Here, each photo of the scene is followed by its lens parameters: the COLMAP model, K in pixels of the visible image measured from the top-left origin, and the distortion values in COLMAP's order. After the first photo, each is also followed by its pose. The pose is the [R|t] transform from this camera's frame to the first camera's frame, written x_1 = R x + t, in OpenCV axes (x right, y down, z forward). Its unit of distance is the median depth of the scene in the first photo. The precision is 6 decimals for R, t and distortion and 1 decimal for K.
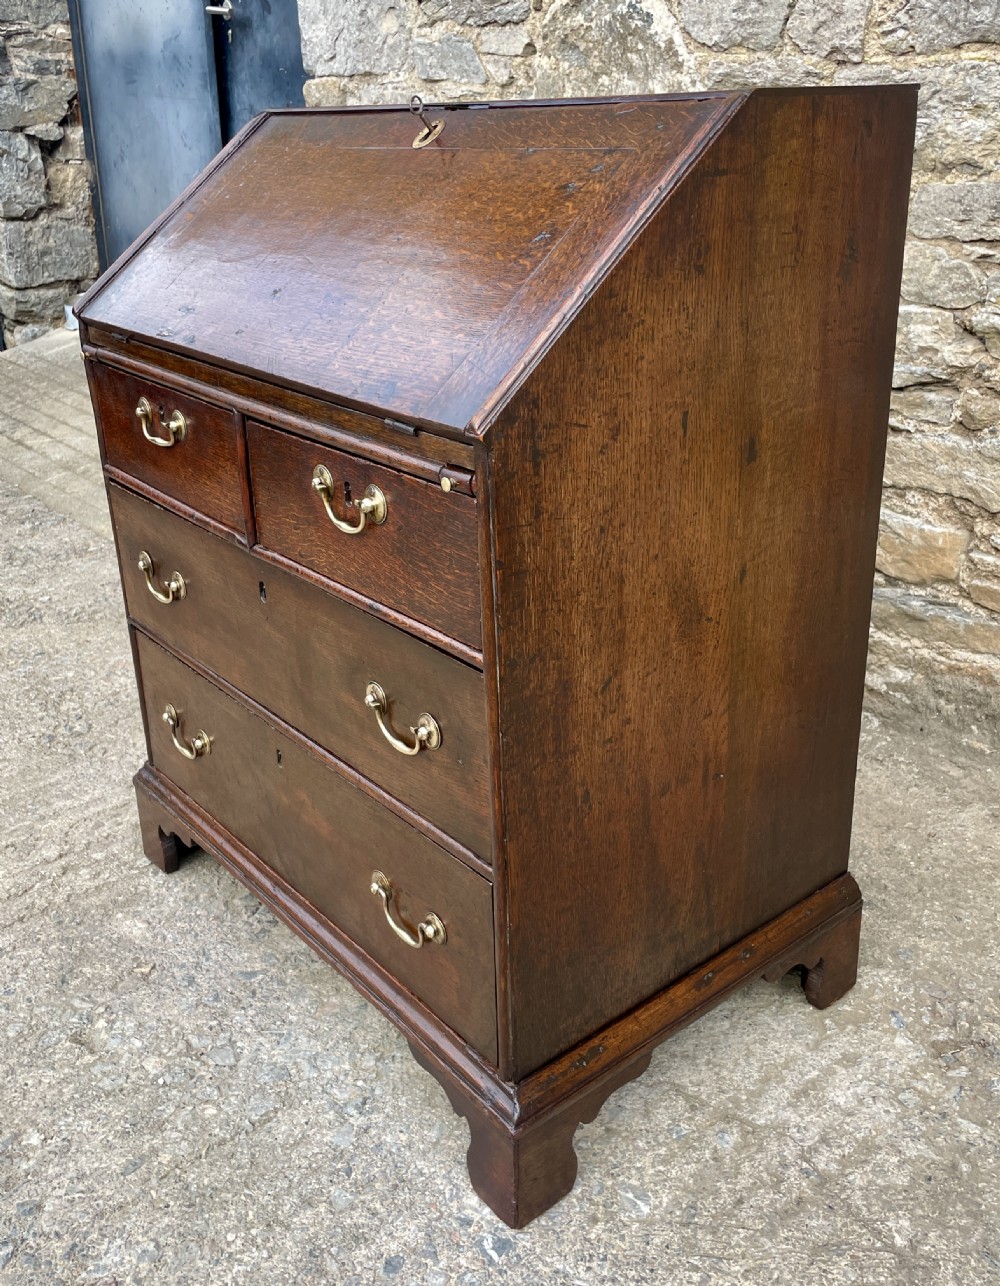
lens RADIAL K [[1203.0, 0, 503.9], [0, 1203.0, 608.5], [0, 0, 1]] dist [0.088485, -0.123042]
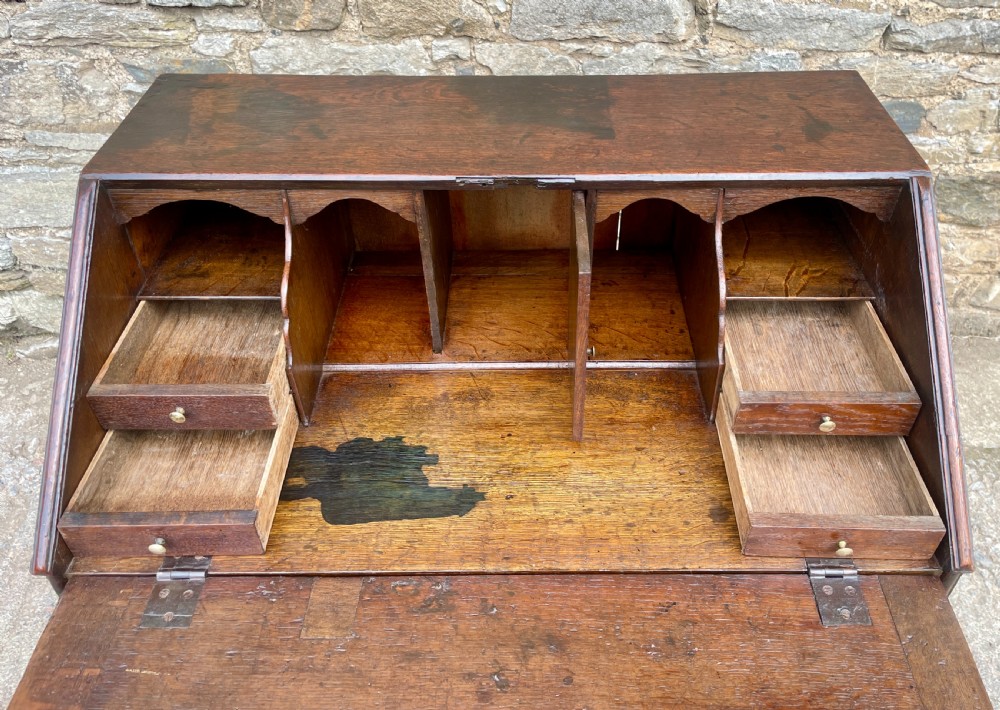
lens RADIAL K [[810.7, 0, 536.3], [0, 810.7, 319.3], [0, 0, 1]] dist [0.079497, -0.118013]
pose [[0.617754, -0.487431, 0.617082, -0.336961], [0.283221, 0.869970, 0.403657, -0.408862], [-0.733598, -0.074590, 0.675478, 0.404520]]
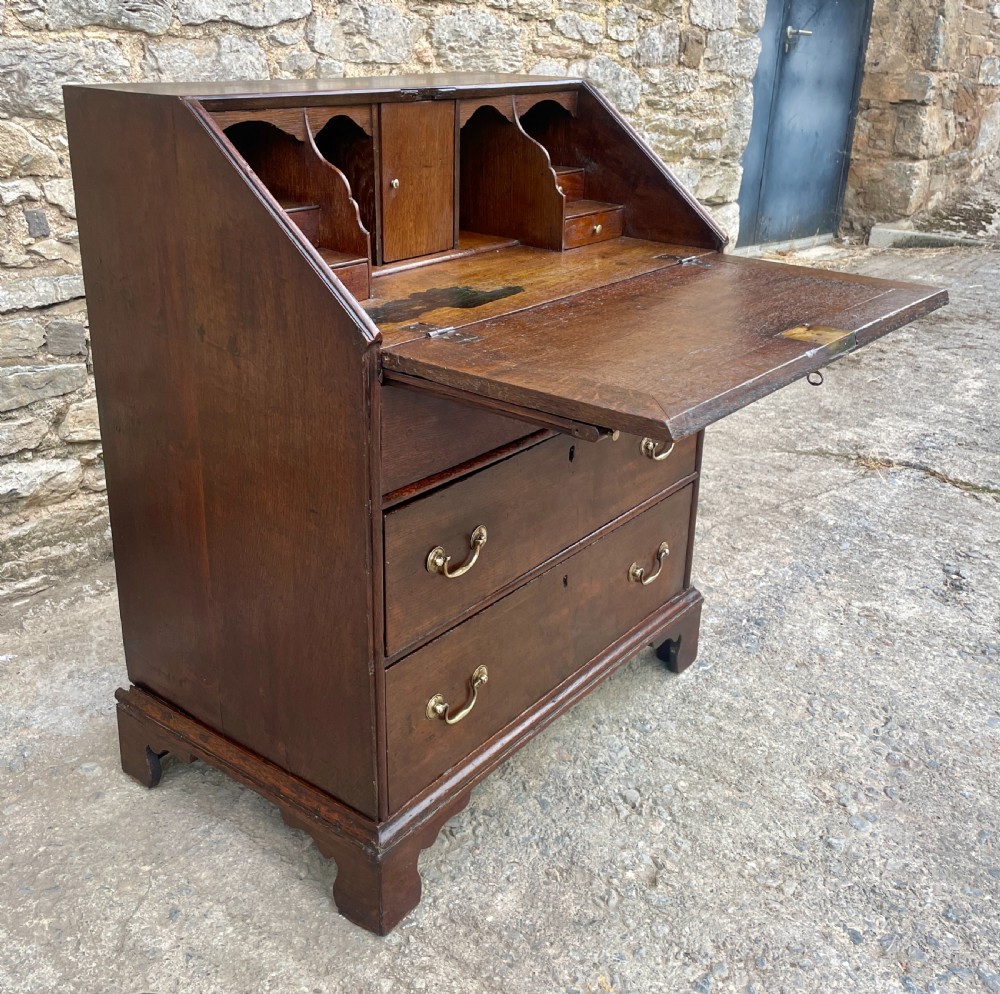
lens RADIAL K [[1103.3, 0, 500.4], [0, 1103.3, 449.7], [0, 0, 1]] dist [0.069695, -0.087648]
pose [[-0.234081, -0.332651, 0.913537, -0.946473], [0.353753, 0.846090, 0.398736, -0.387931], [-0.905574, 0.416503, -0.080377, 0.861466]]
